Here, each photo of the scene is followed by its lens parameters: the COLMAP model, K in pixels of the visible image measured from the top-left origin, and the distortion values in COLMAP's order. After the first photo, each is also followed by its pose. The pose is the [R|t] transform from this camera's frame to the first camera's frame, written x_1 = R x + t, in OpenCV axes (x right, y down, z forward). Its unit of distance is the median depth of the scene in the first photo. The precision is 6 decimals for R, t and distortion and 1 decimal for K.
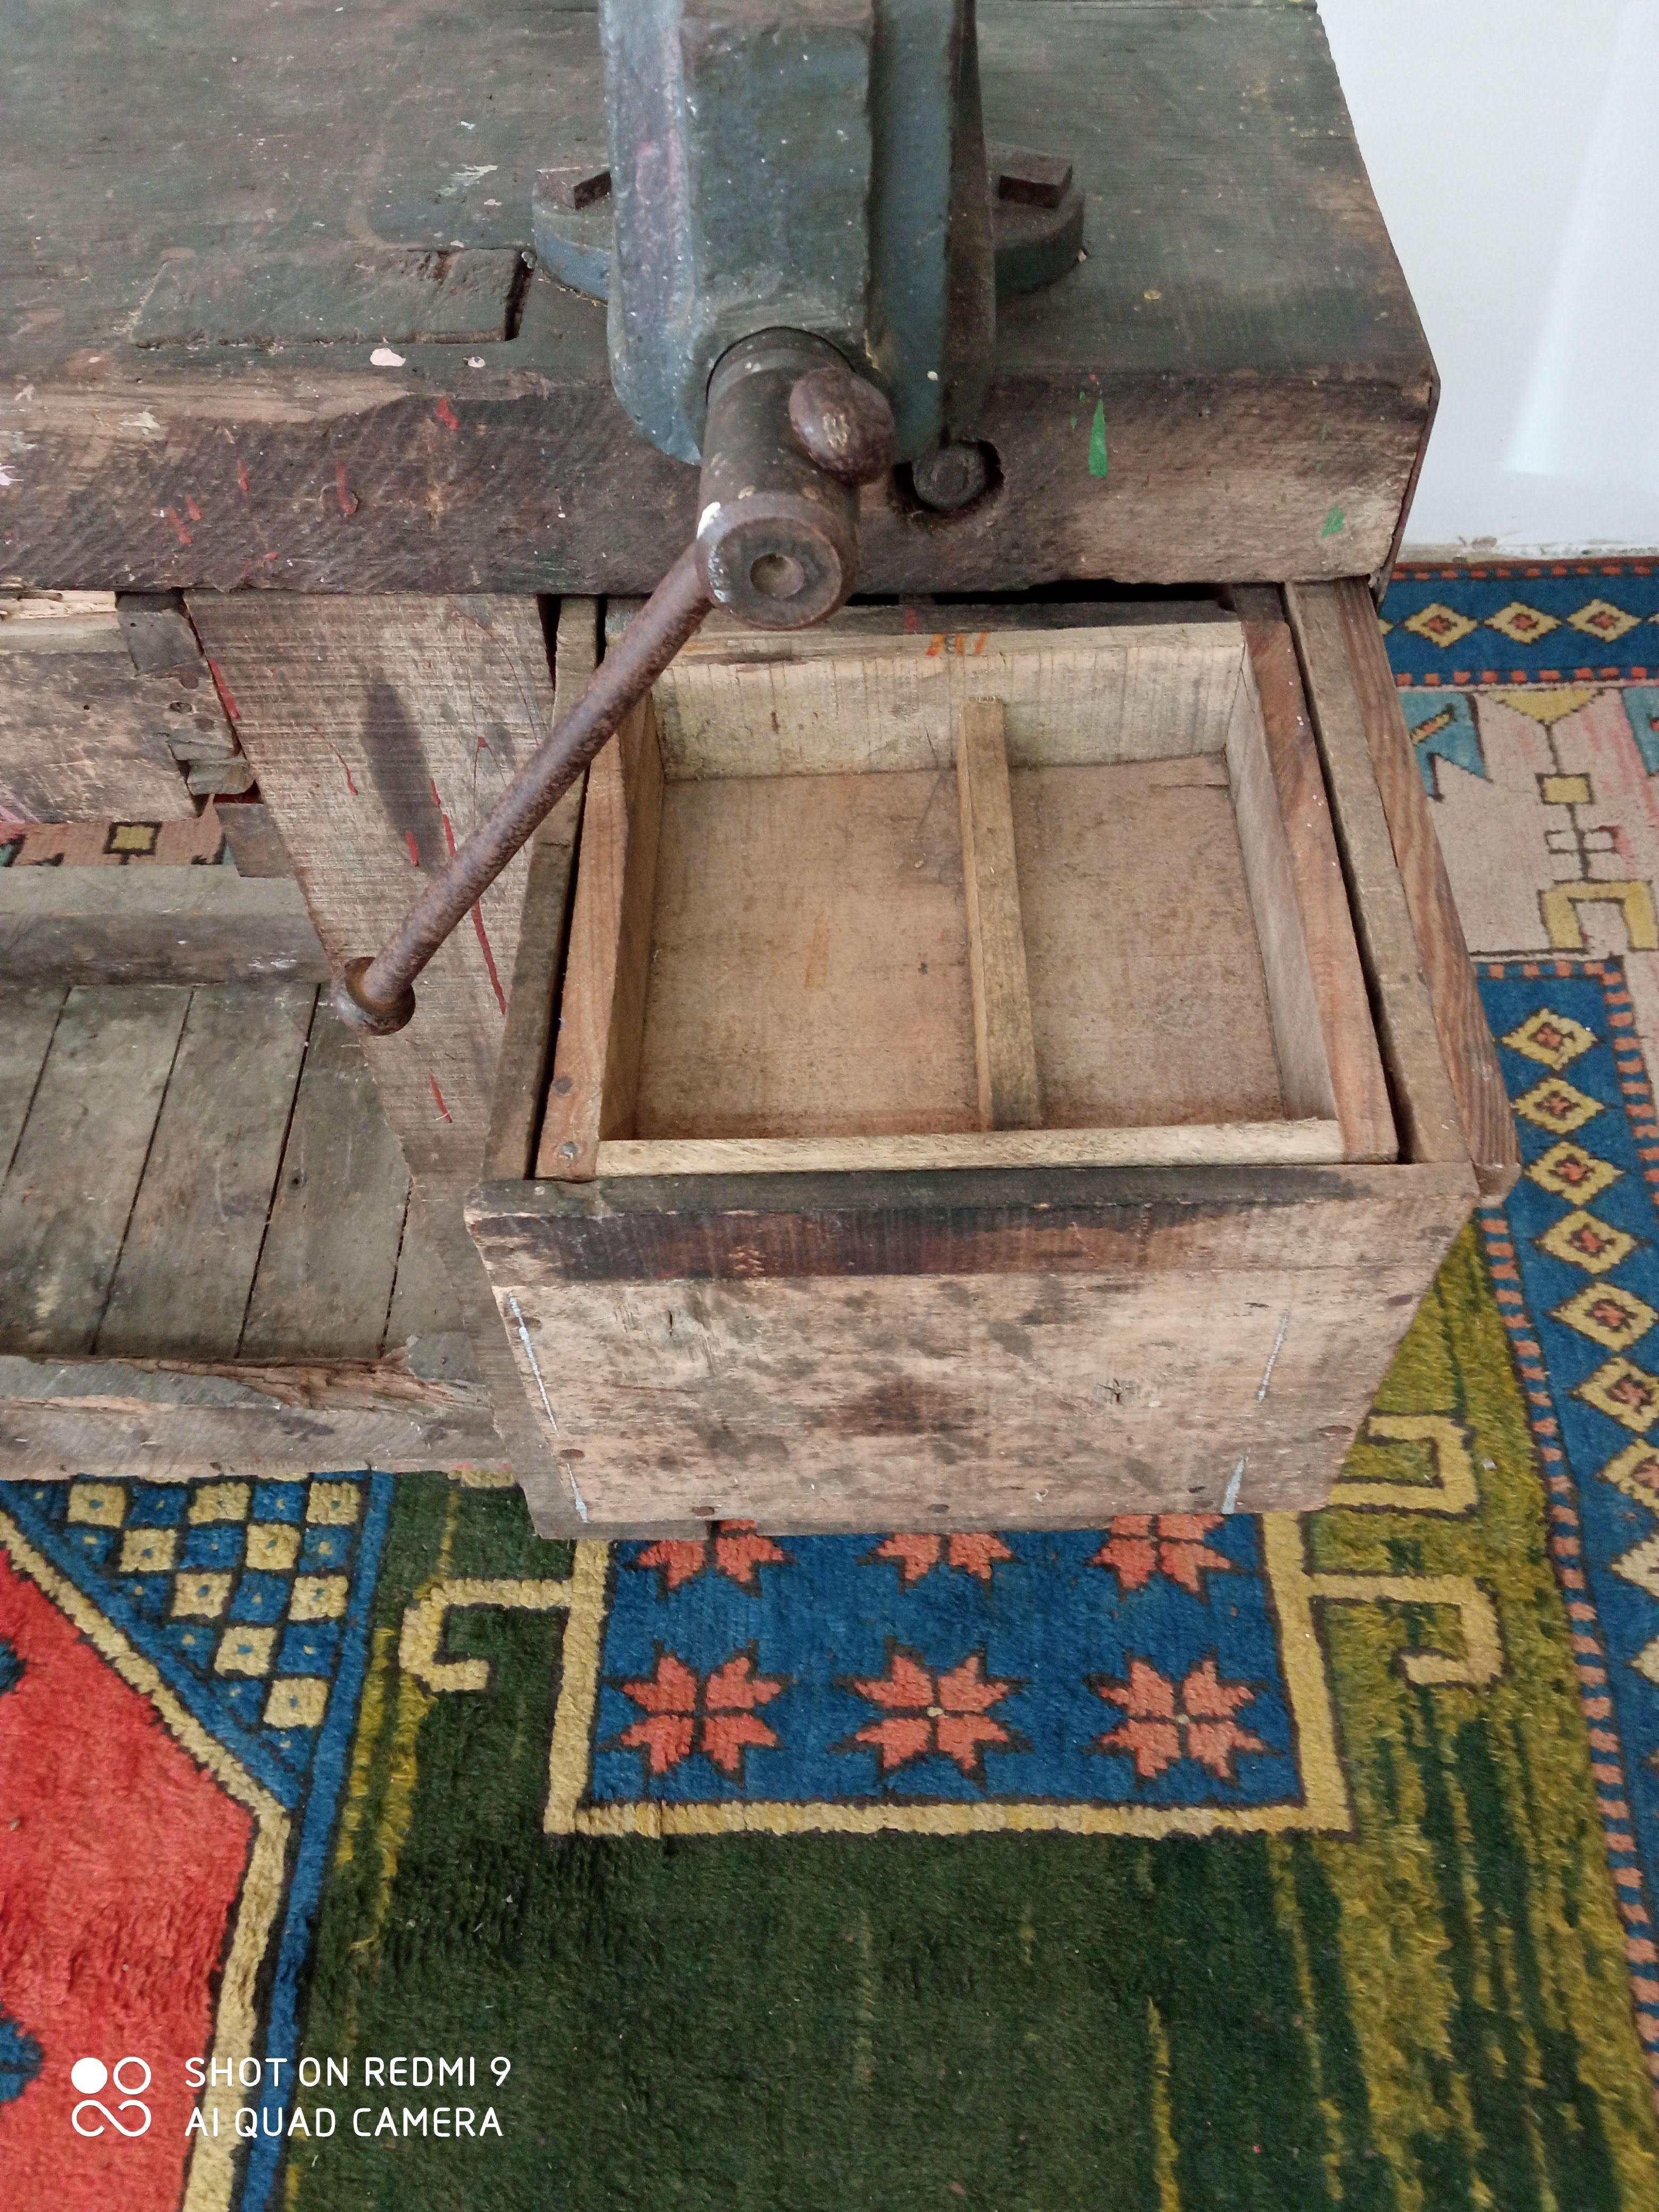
lens RADIAL K [[1799.8, 0, 846.4], [0, 1799.8, 1095.4], [0, 0, 1]] dist [0.089483, -0.159776]
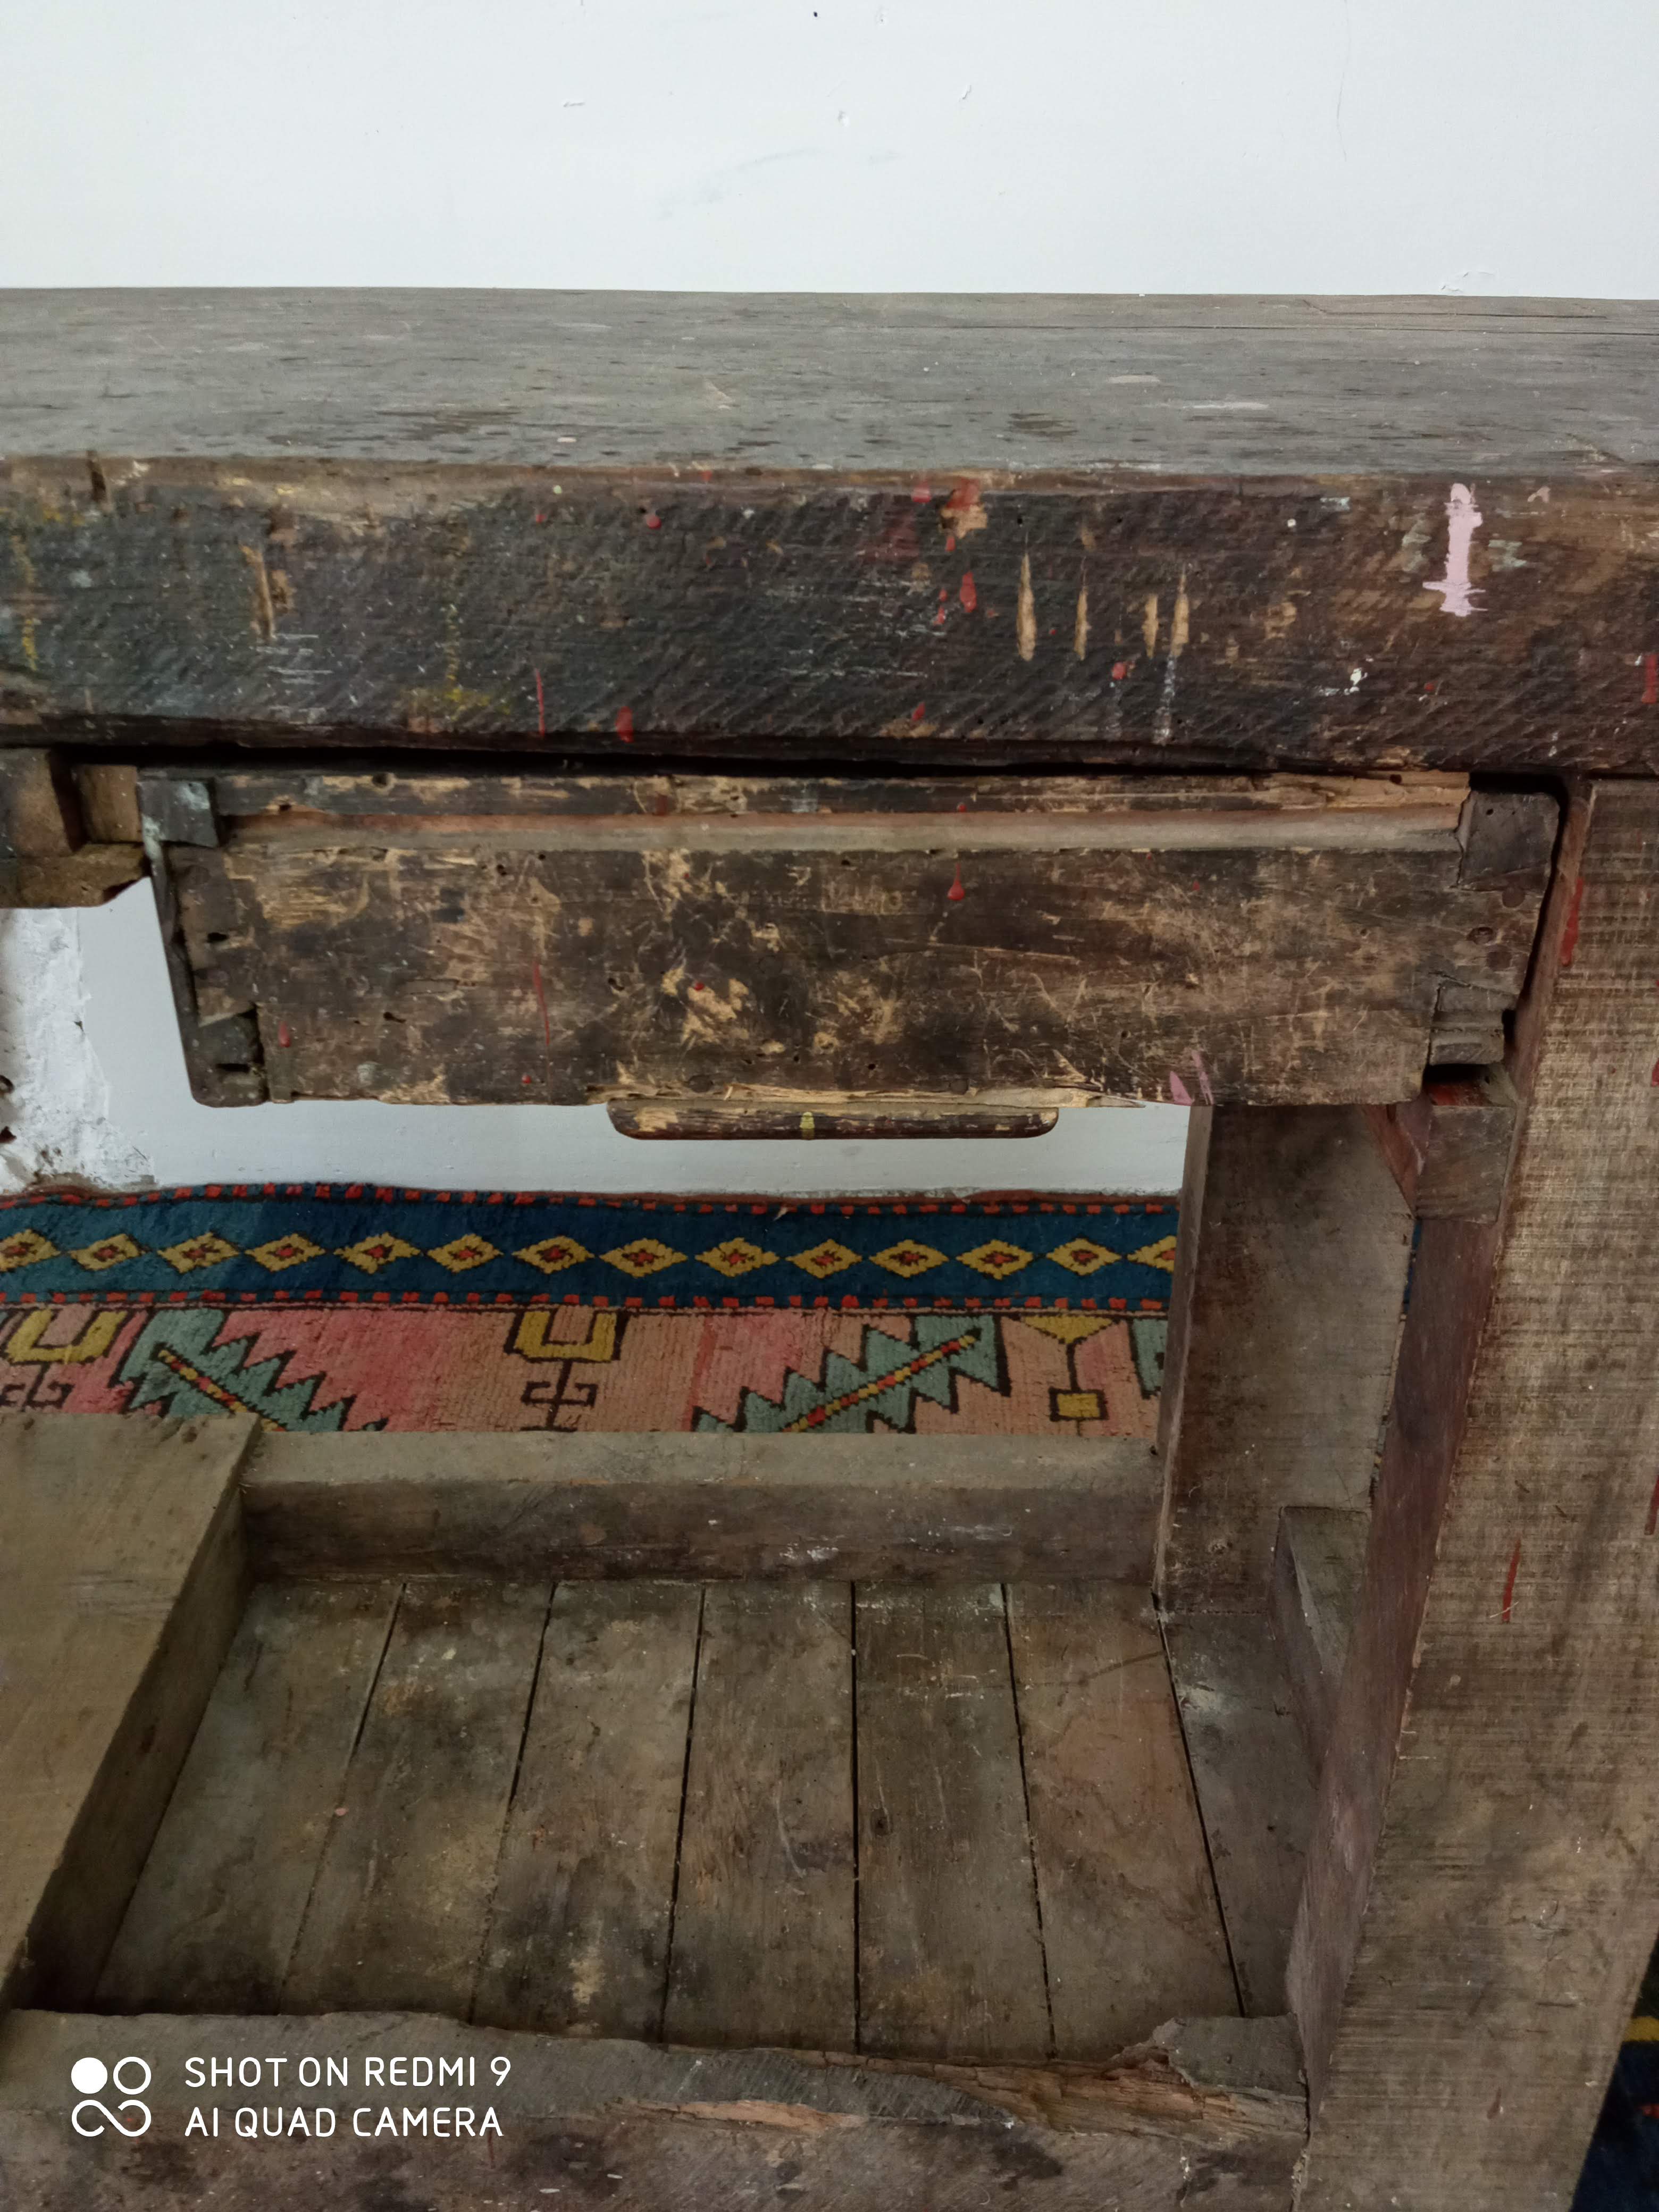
lens RADIAL K [[1799.8, 0, 831.4], [0, 1799.8, 1095.0], [0, 0, 1]] dist [0.089483, -0.159776]
pose [[0.999718, 0.023182, 0.005196, -0.365096], [-0.018868, 0.907640, -0.419326, 0.098739], [-0.014437, 0.419110, 0.907821, 0.177826]]
